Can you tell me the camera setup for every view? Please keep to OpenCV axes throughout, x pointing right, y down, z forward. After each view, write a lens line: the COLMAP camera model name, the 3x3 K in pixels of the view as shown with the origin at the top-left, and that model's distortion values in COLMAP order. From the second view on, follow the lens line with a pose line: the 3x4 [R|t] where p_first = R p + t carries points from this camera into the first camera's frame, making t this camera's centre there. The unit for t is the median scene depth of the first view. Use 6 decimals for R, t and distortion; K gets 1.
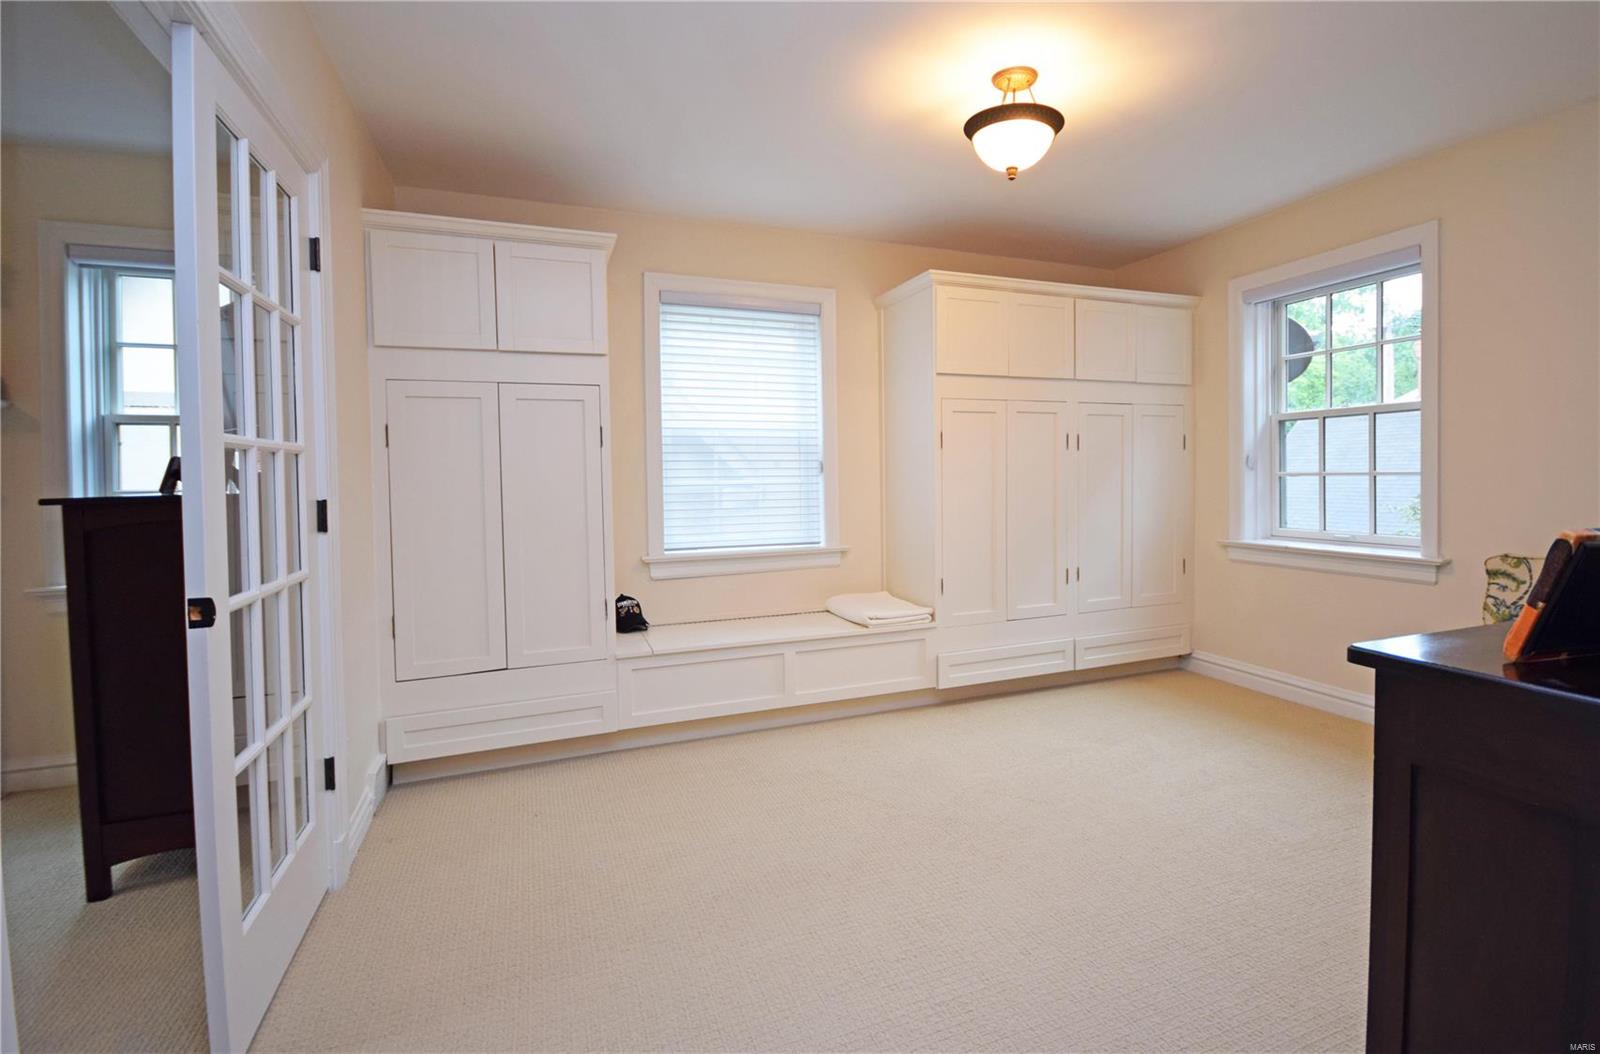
lens RADIAL K [[704.5, 0, 794.5], [0, 704.5, 491.9], [0, 0, 1]] dist [-0.000638, 0.000039]
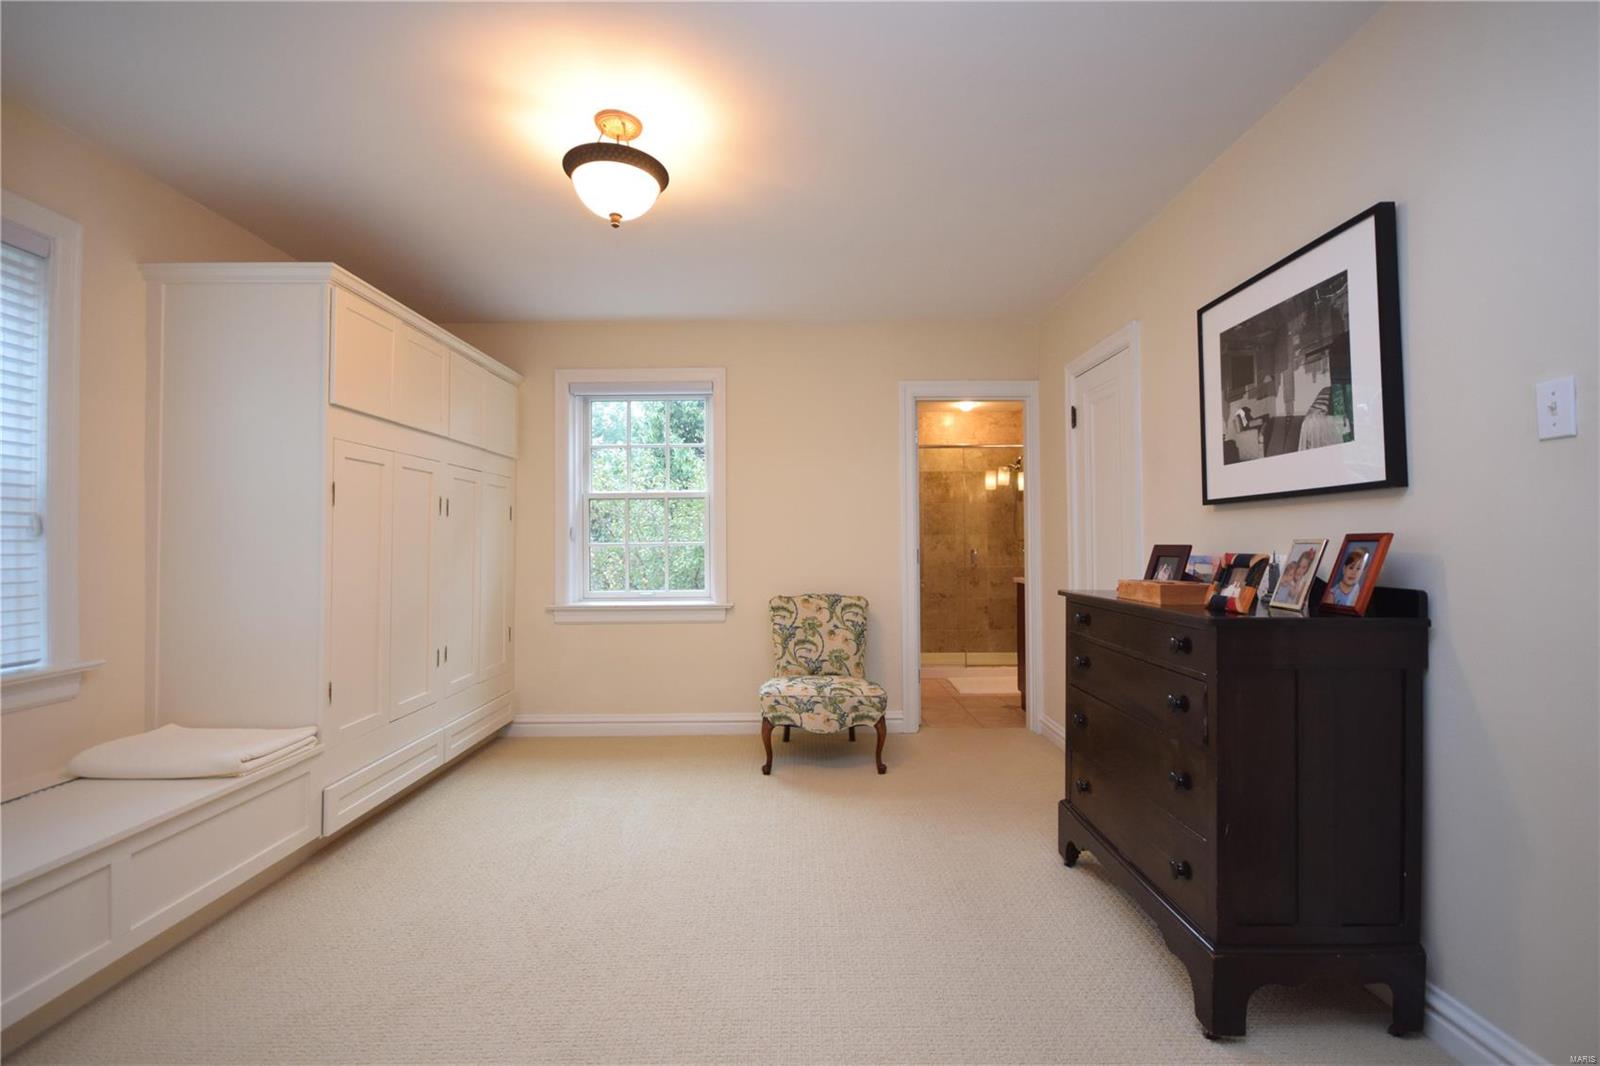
lens RADIAL K [[704.4, 0, 800.0], [0, 704.4, 533.0], [0, 0, 1]] dist [-0.001565, -0.000404]
pose [[0.372521, 0.024809, 0.927692, -0.280517], [0.022842, 0.999095, -0.035891, 0.005086], [-0.927743, 0.034561, 0.371617, 0.257112]]
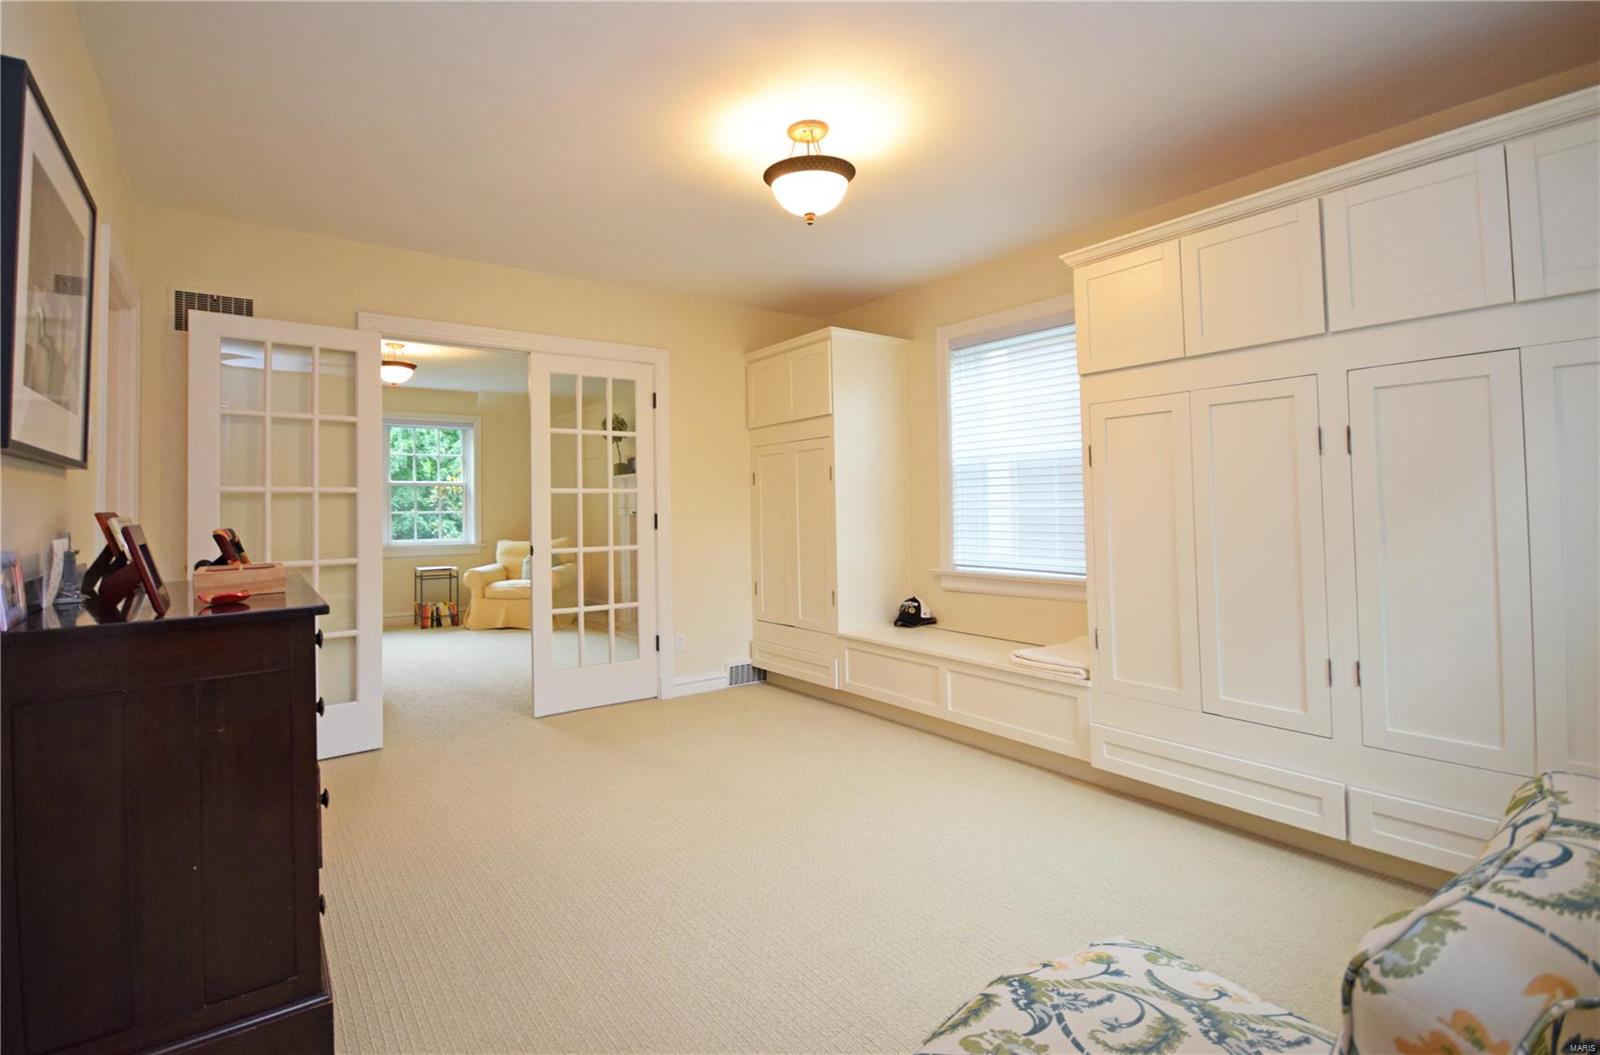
lens RADIAL K [[704.5, 0, 794.5], [0, 704.5, 492.4], [0, 0, 1]] dist [-0.000638, 0.000039]
pose [[0.302152, -0.010978, -0.953196, 0.835876], [-0.012955, 0.999794, -0.015621, -0.014016], [0.953172, 0.017069, 0.301948, 0.413989]]
